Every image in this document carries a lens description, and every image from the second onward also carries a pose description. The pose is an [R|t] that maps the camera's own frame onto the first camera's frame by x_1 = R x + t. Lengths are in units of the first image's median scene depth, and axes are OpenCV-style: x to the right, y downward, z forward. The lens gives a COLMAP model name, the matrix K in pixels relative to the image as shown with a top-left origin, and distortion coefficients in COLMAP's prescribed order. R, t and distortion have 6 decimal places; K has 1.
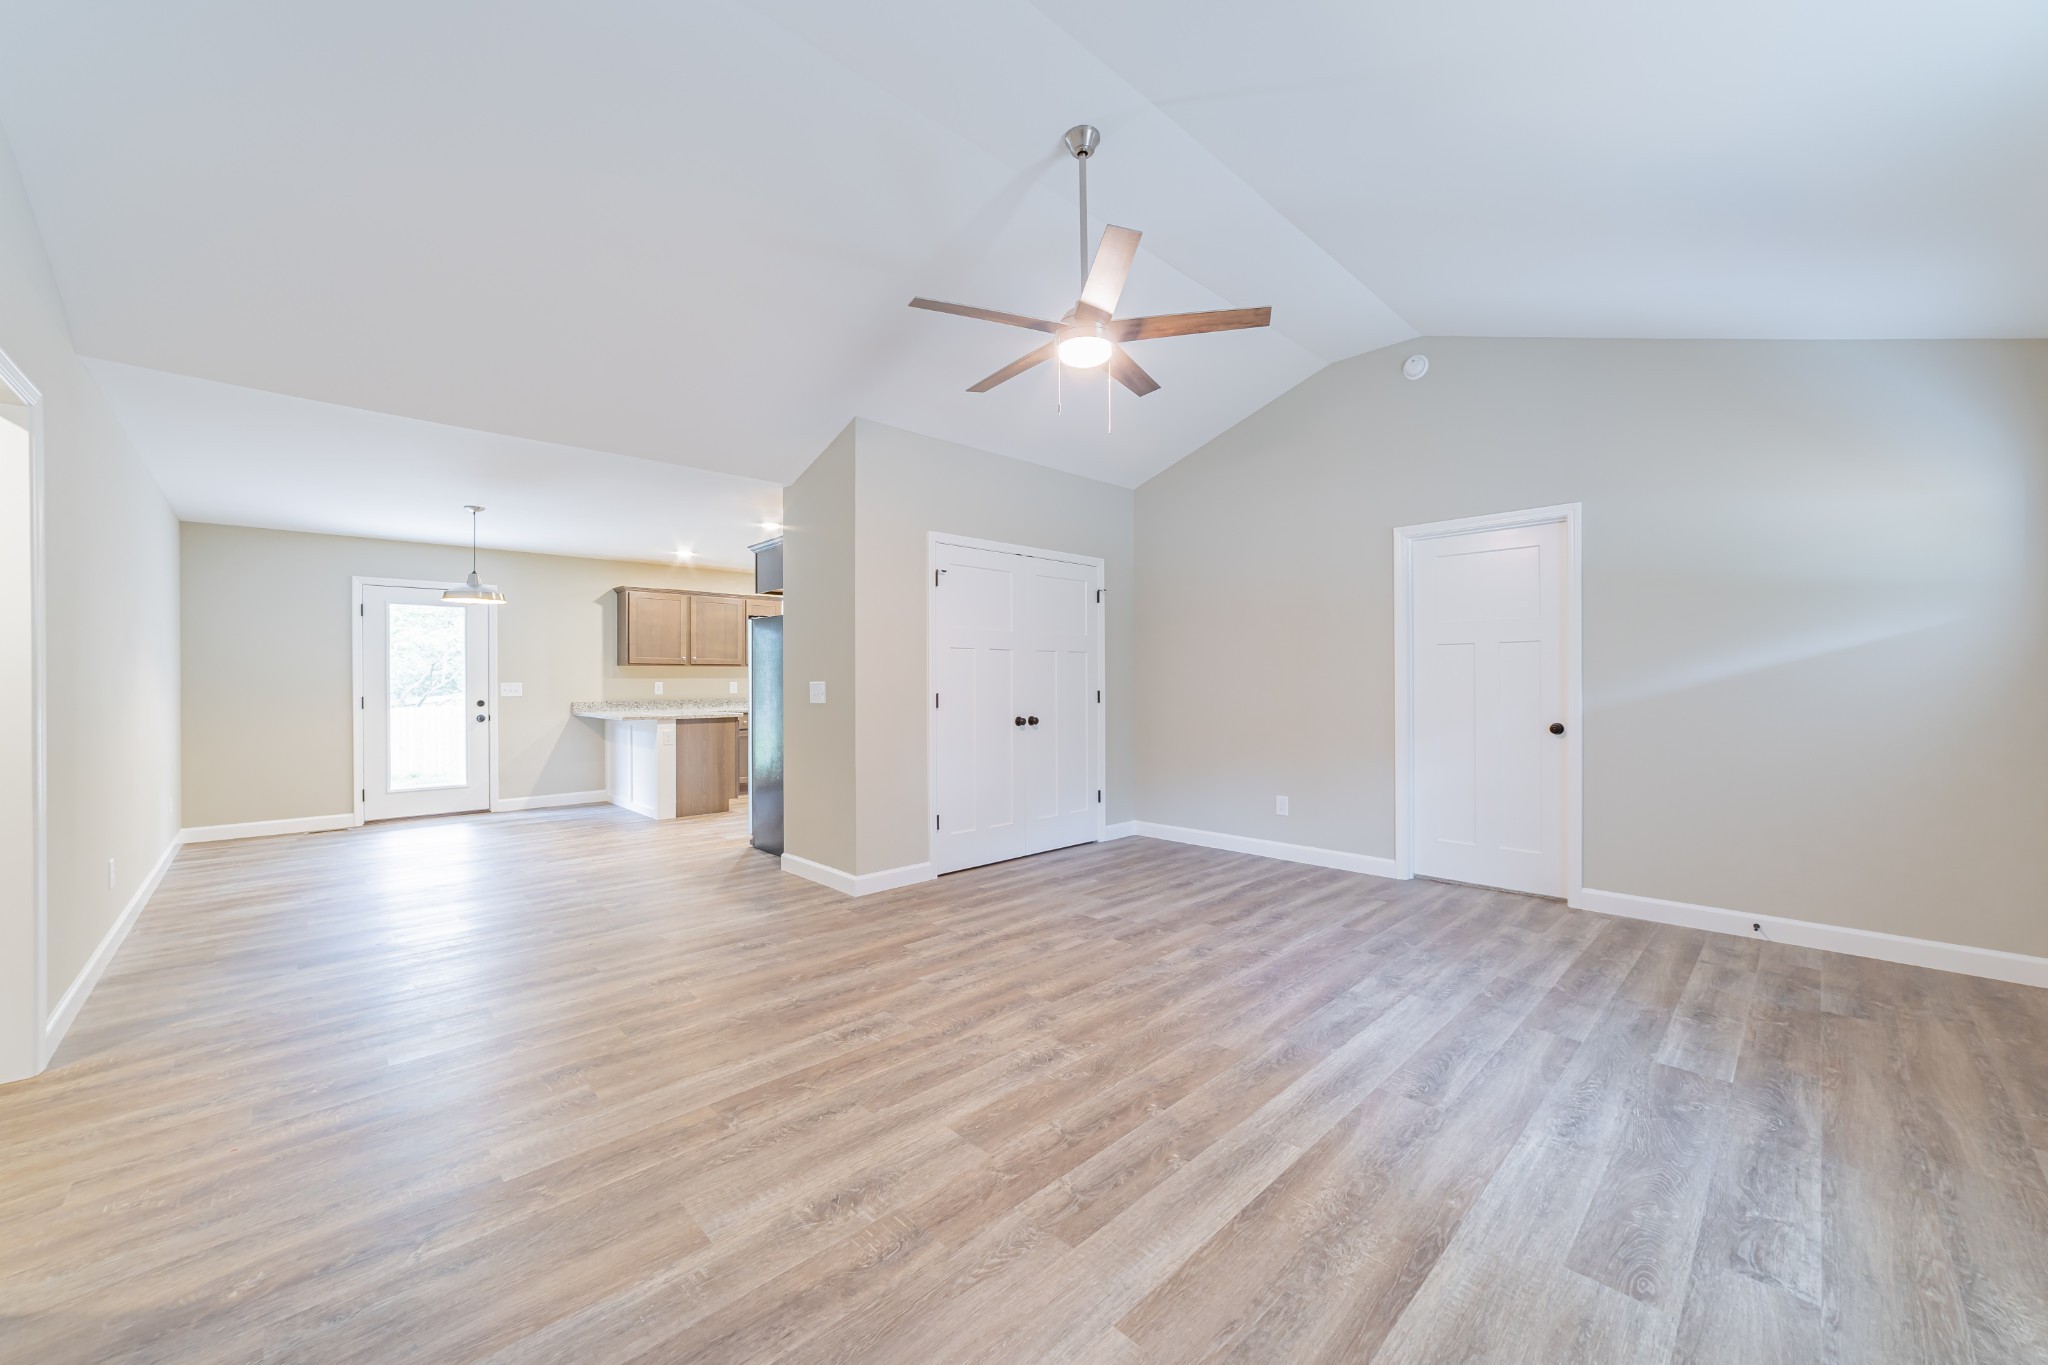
lens RADIAL K [[783.5, 0, 1042.3], [0, 783.5, 684.5], [0, 0, 1]] dist [-0.009140, 0.003873]
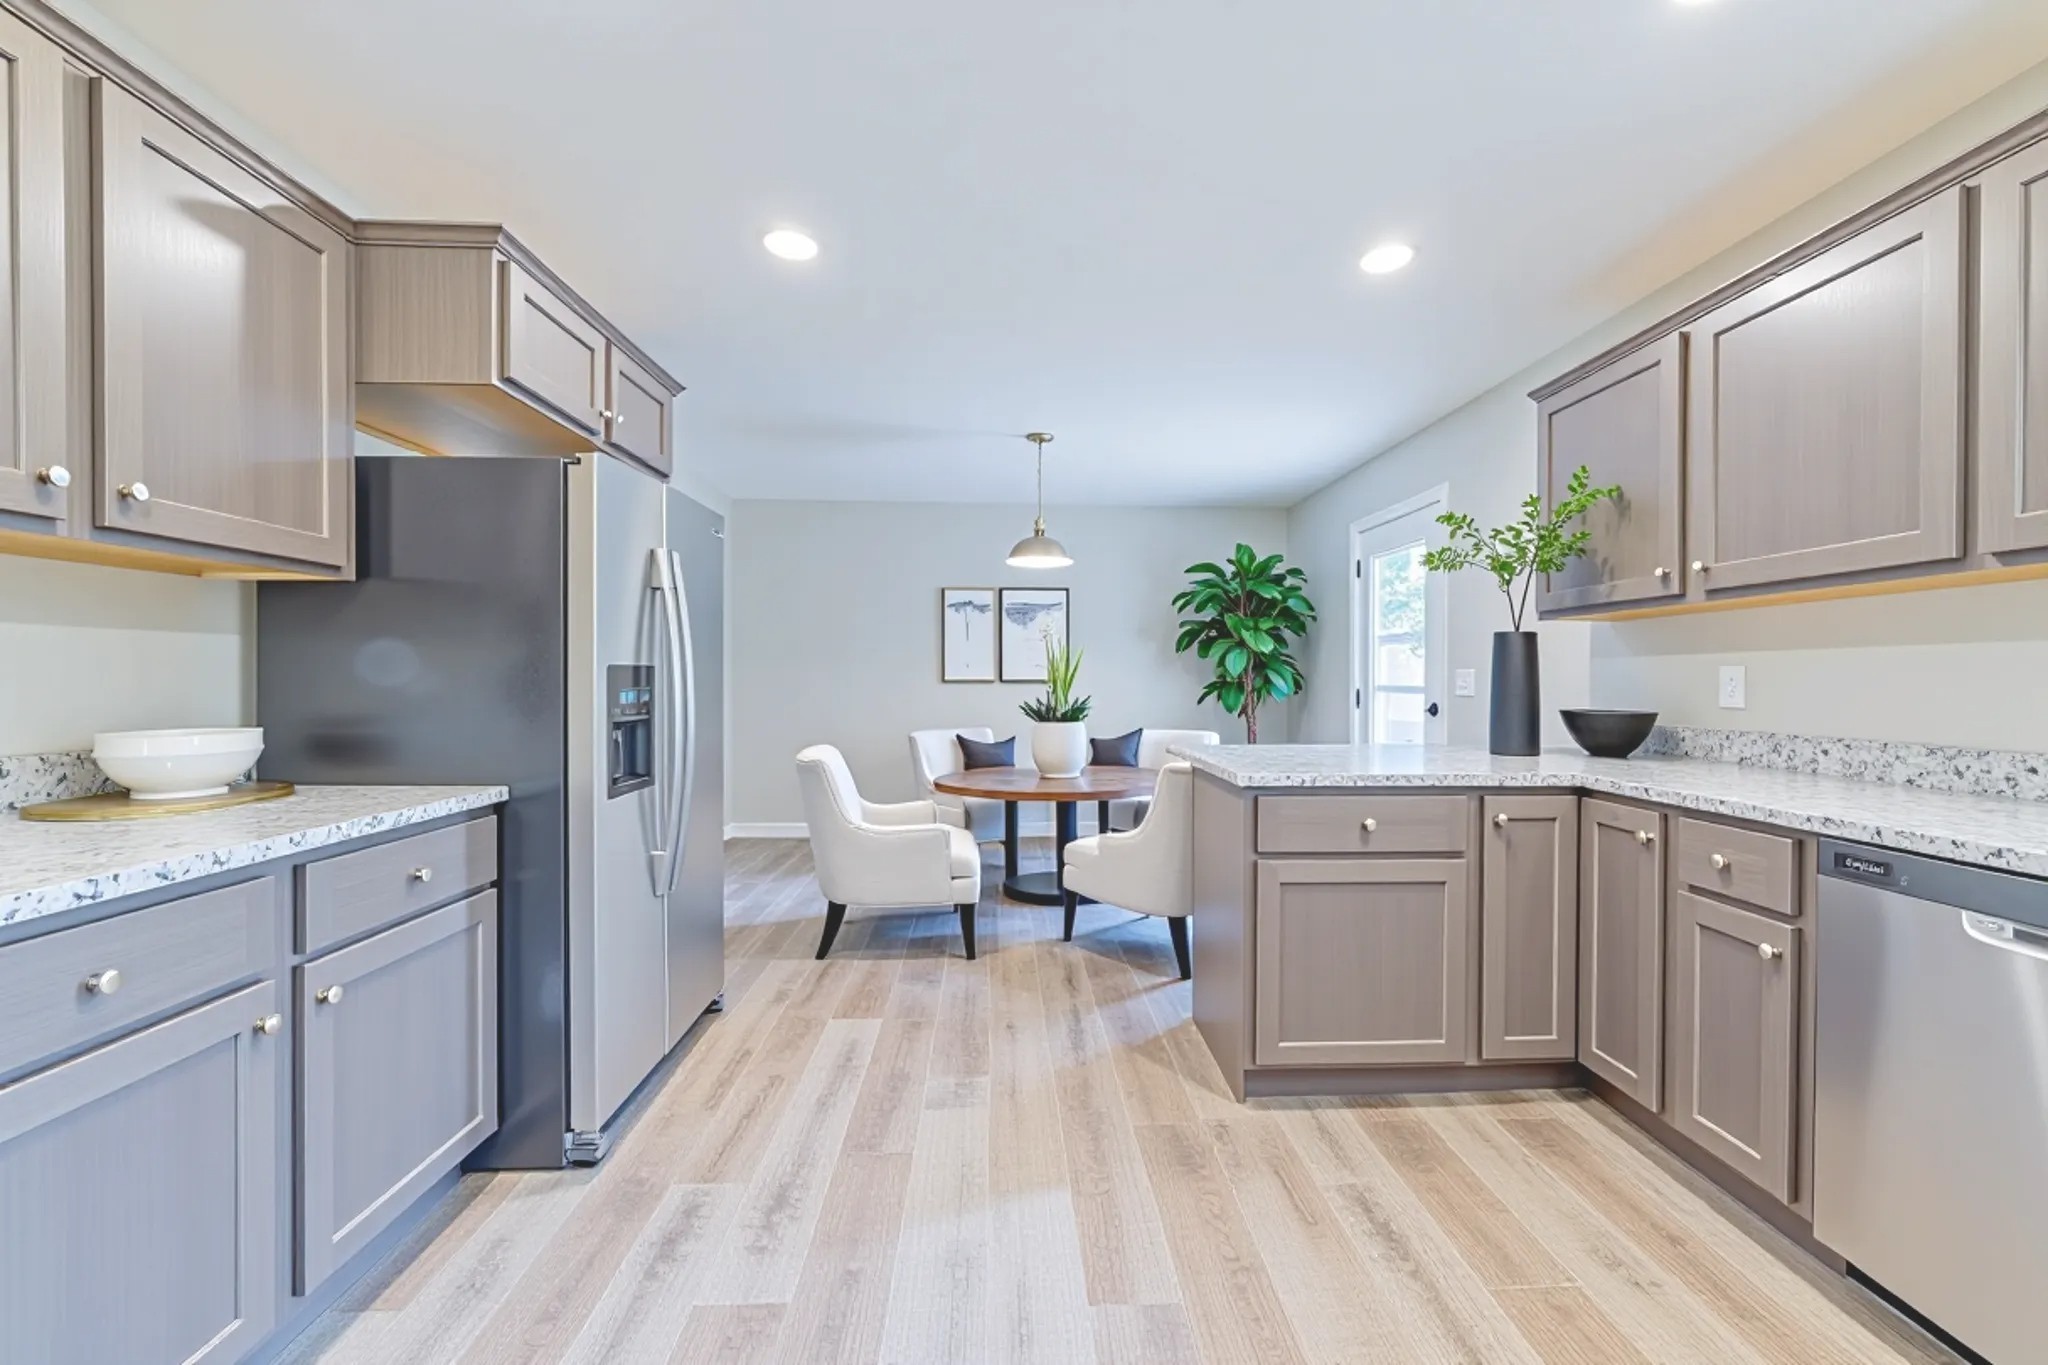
lens RADIAL K [[783.5, 0, 1030.6], [0, 783.5, 686.5], [0, 0, 1]] dist [-0.009140, 0.003873]
pose [[-0.676311, 0.009255, -0.736558, -0.129656], [-0.003133, 0.999876, 0.015440, 0.001277], [0.736610, 0.012750, -0.676198, 1.141270]]
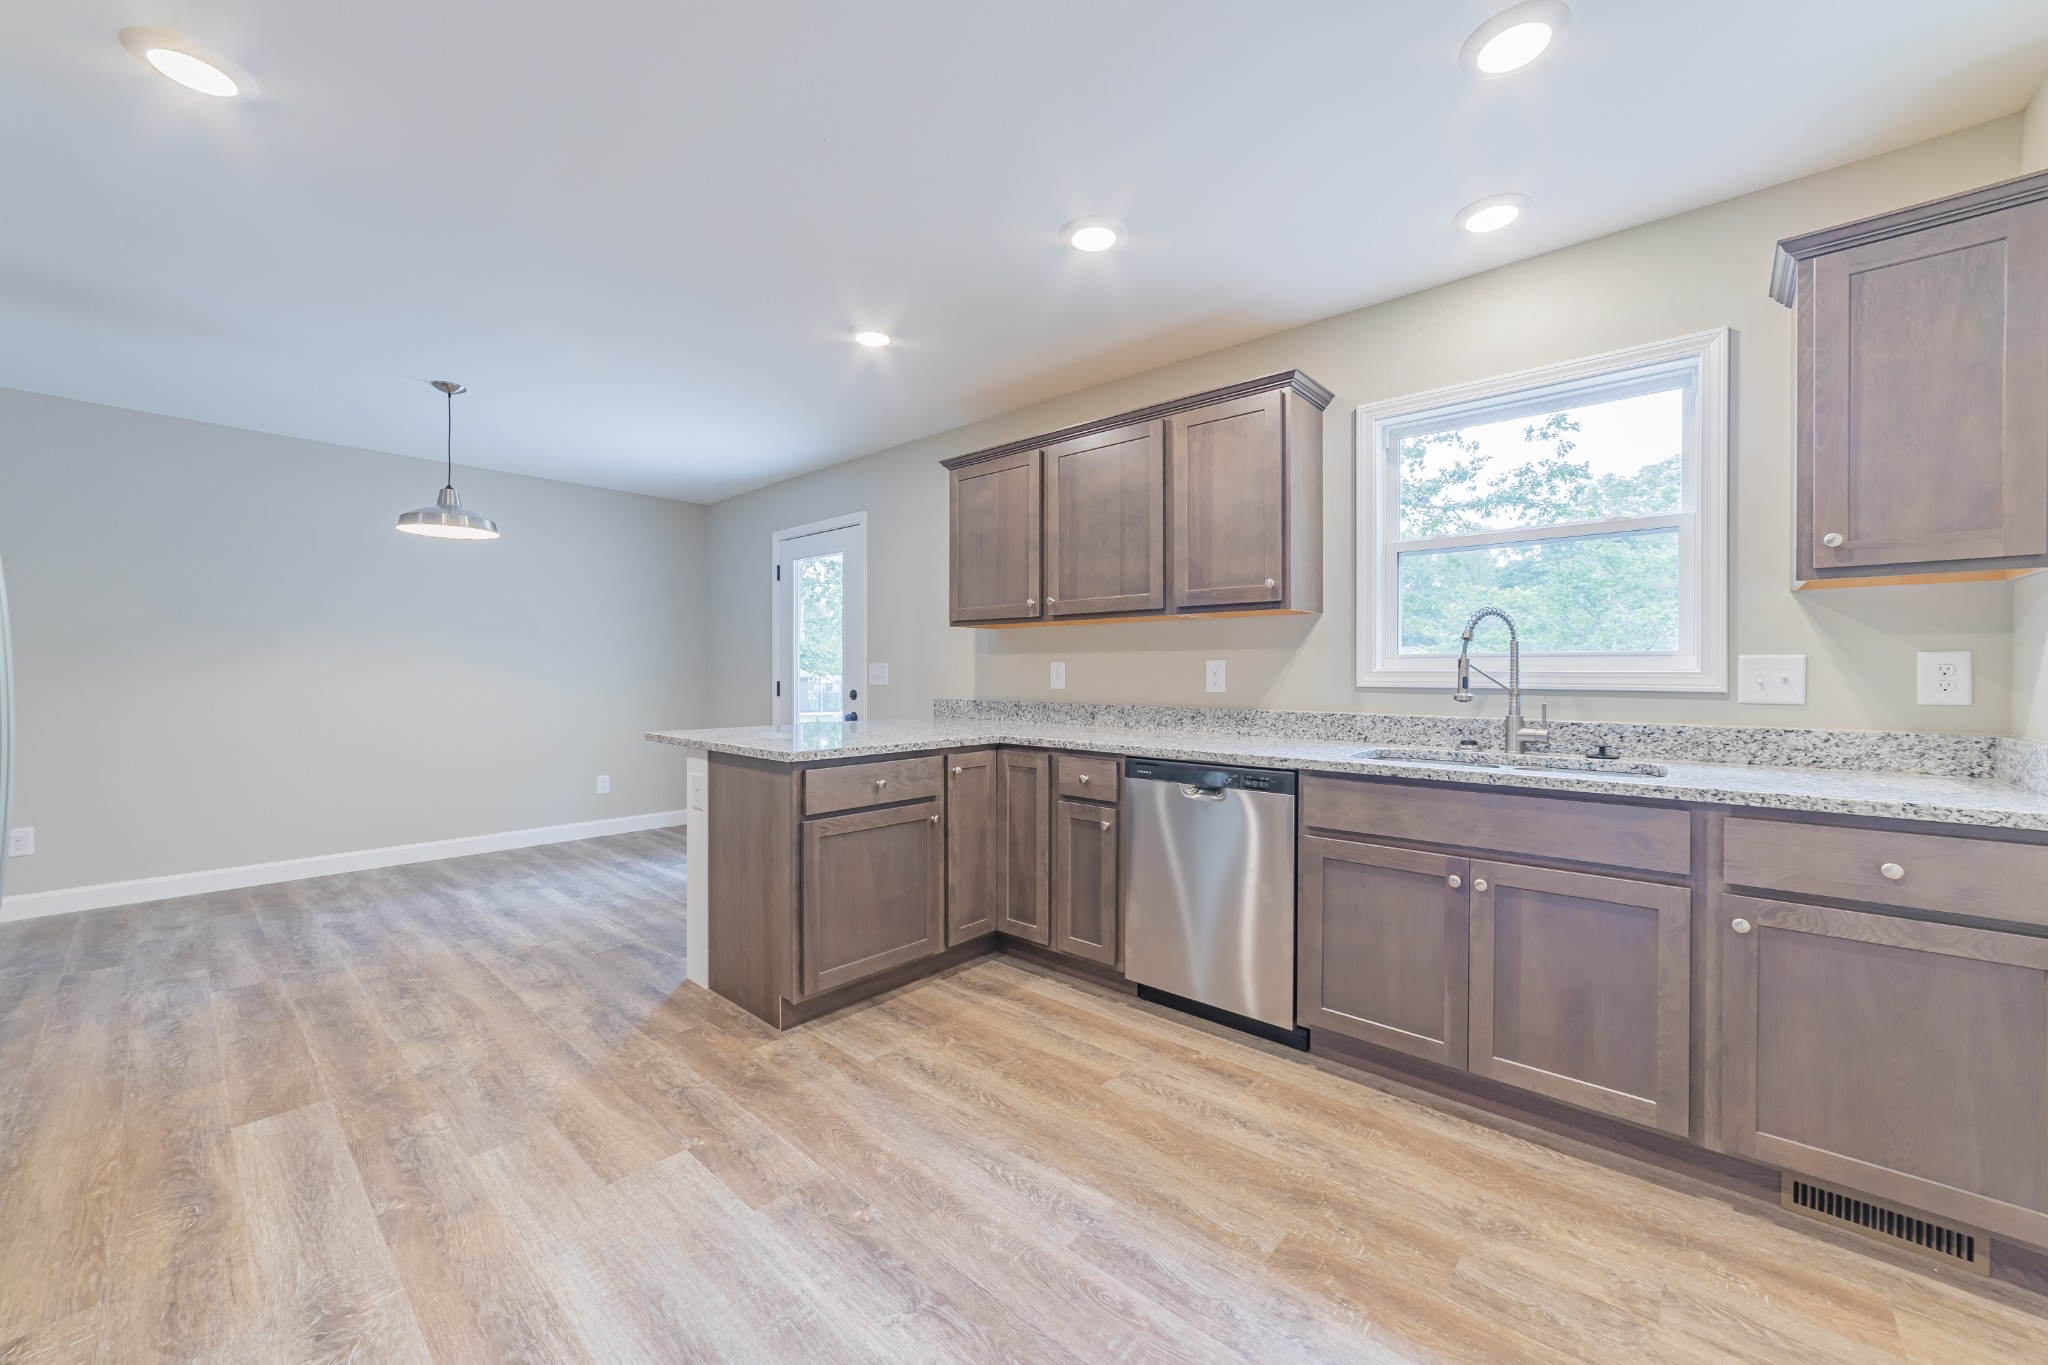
lens RADIAL K [[783.5, 0, 1019.5], [0, 783.5, 676.2], [0, 0, 1]] dist [-0.009140, 0.003873]
pose [[0.057546, 0.010340, -0.998289, -0.050815], [-0.005683, 0.999934, 0.010030, 0.000877], [0.998327, 0.005096, 0.057601, 1.083274]]
